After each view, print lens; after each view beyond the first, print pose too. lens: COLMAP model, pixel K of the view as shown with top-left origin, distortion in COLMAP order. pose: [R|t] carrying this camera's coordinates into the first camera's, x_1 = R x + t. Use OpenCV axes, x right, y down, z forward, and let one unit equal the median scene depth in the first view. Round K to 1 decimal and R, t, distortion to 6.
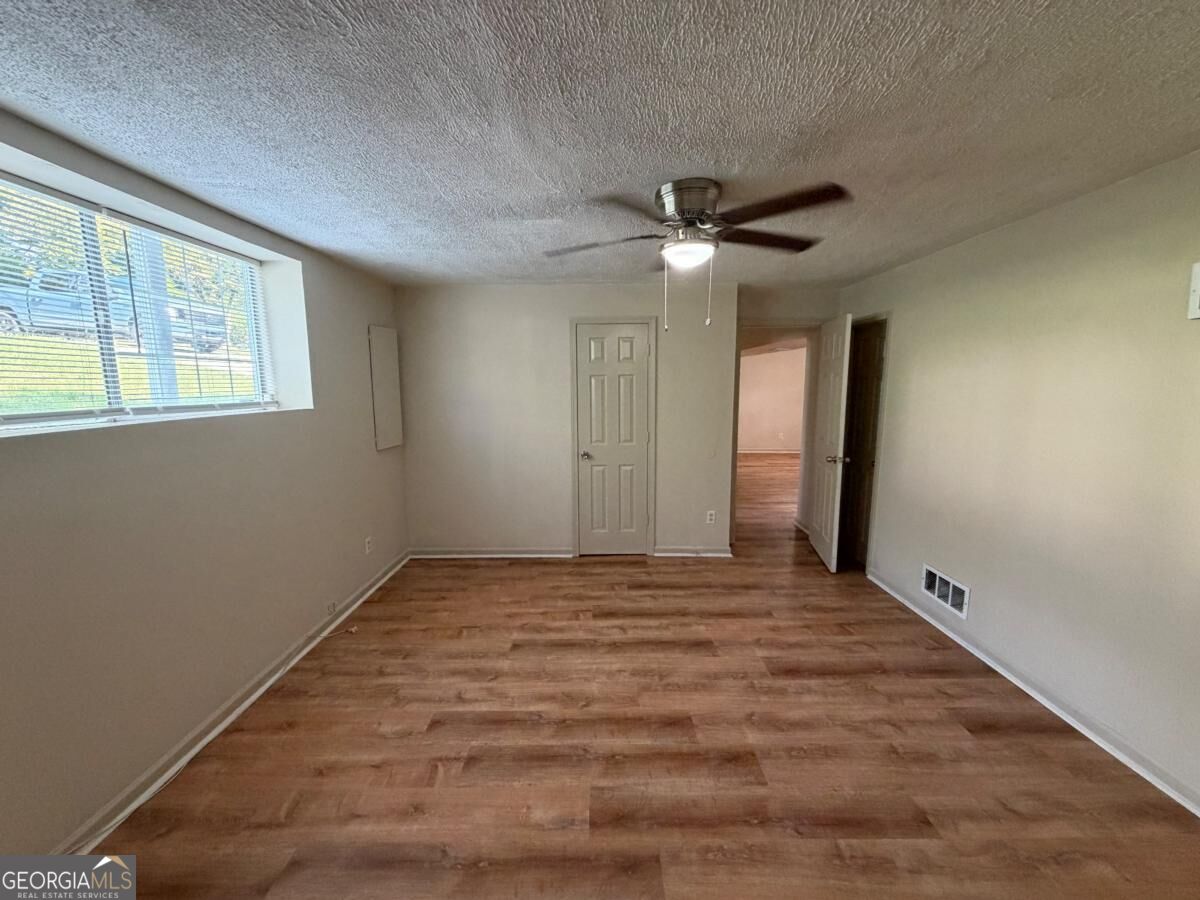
lens RADIAL K [[482.6, 0, 600.9], [0, 482.6, 449.6], [0, 0, 1]] dist [-0.000867, -0.000172]
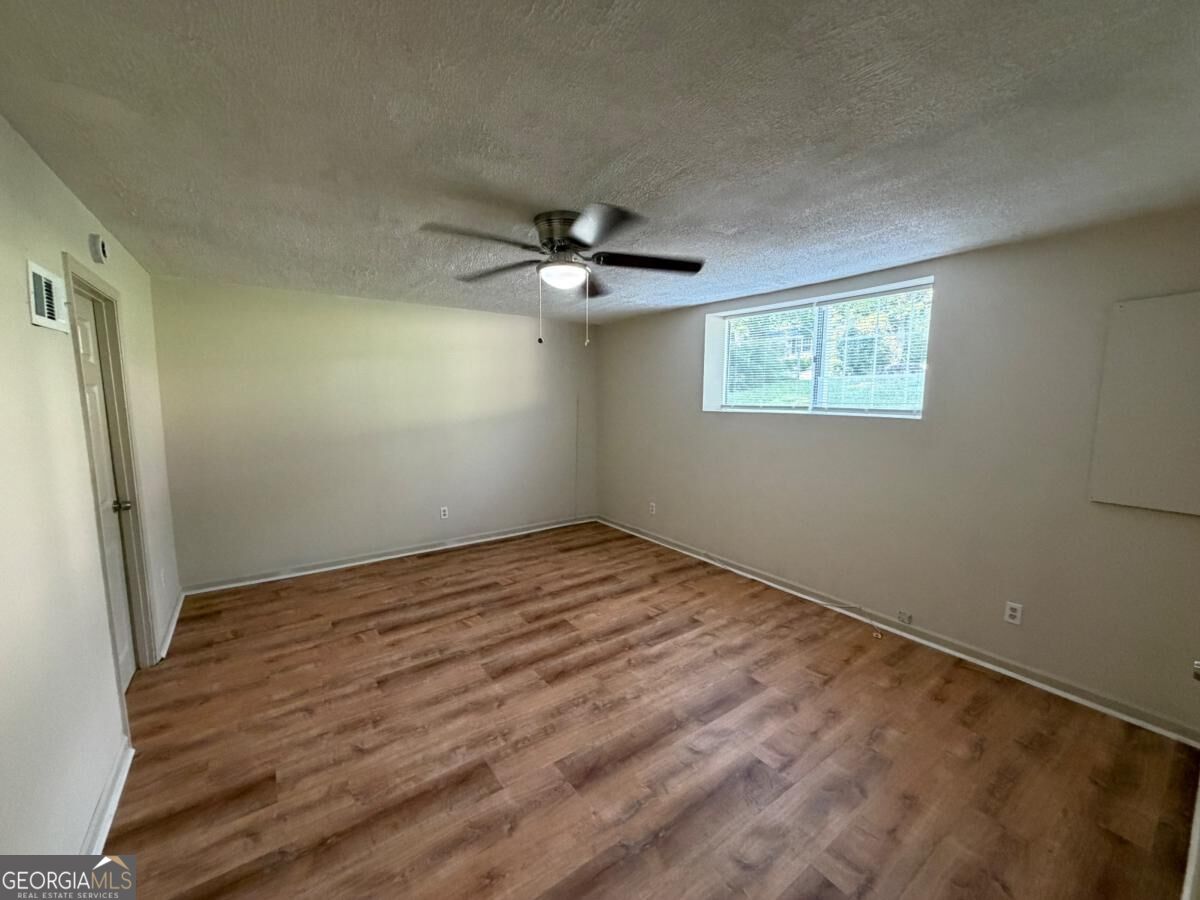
lens RADIAL K [[482.6, 0, 600.3], [0, 482.6, 451.5], [0, 0, 1]] dist [-0.000867, -0.000172]
pose [[-0.812208, 0.072928, -0.578792, 0.679163], [-0.078632, 0.969415, 0.232490, -0.250883], [0.578045, 0.234341, -0.781632, 1.753613]]
